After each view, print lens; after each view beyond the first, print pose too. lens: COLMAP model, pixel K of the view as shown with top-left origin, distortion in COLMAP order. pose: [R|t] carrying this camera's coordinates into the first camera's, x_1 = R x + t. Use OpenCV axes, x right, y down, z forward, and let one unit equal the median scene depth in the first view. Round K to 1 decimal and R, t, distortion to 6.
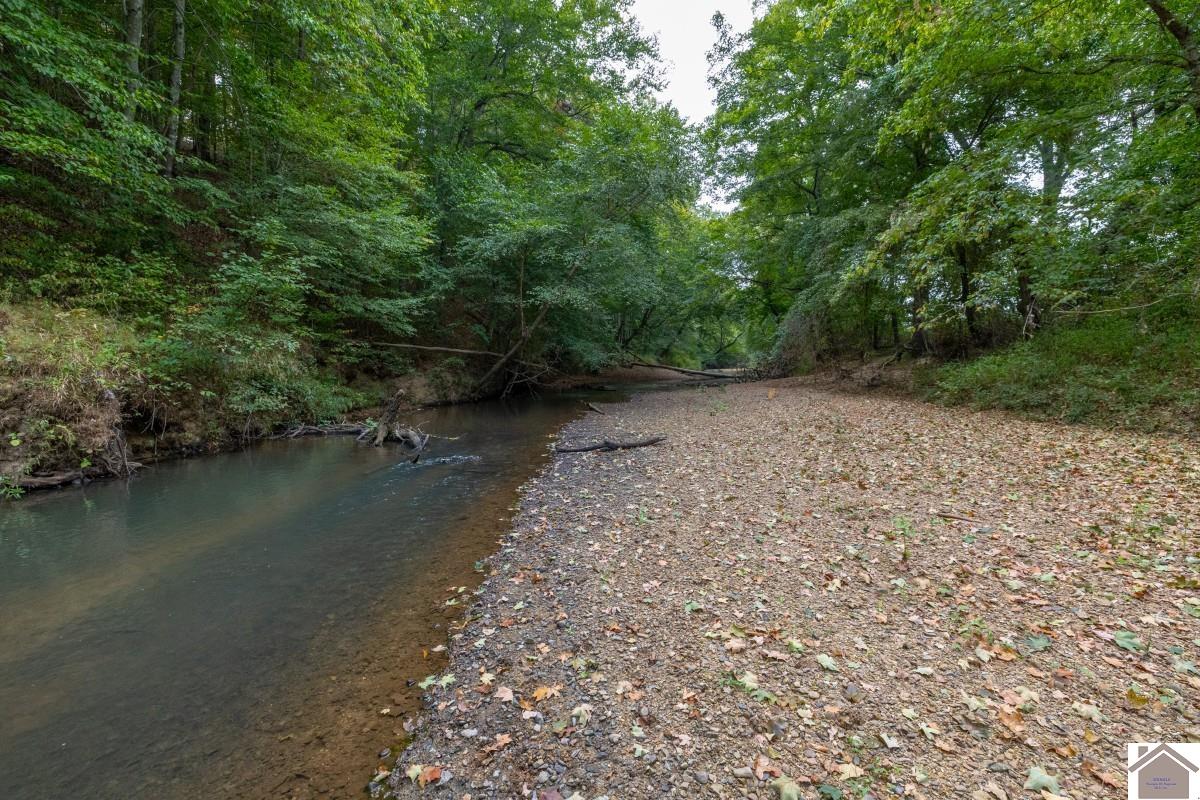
lens RADIAL K [[525.0, 0, 597.2], [0, 525.0, 399.2], [0, 0, 1]] dist [0.000552, 0.000893]
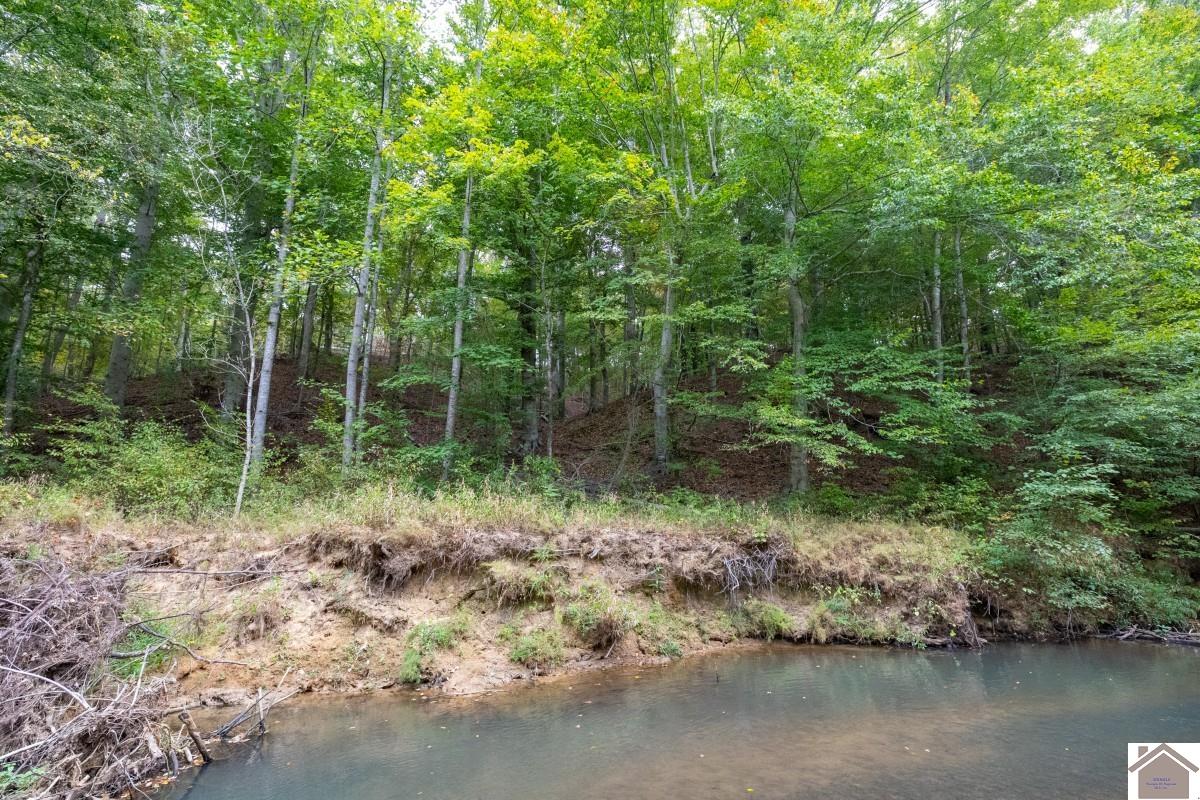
lens RADIAL K [[525.0, 0, 597.1], [0, 525.0, 403.0], [0, 0, 1]] dist [0.000552, 0.000893]
pose [[0.271760, -0.241634, -0.931536, 0.240624], [-0.065210, 0.961117, -0.268331, -0.032689], [0.960153, 0.133667, 0.245436, -0.335879]]
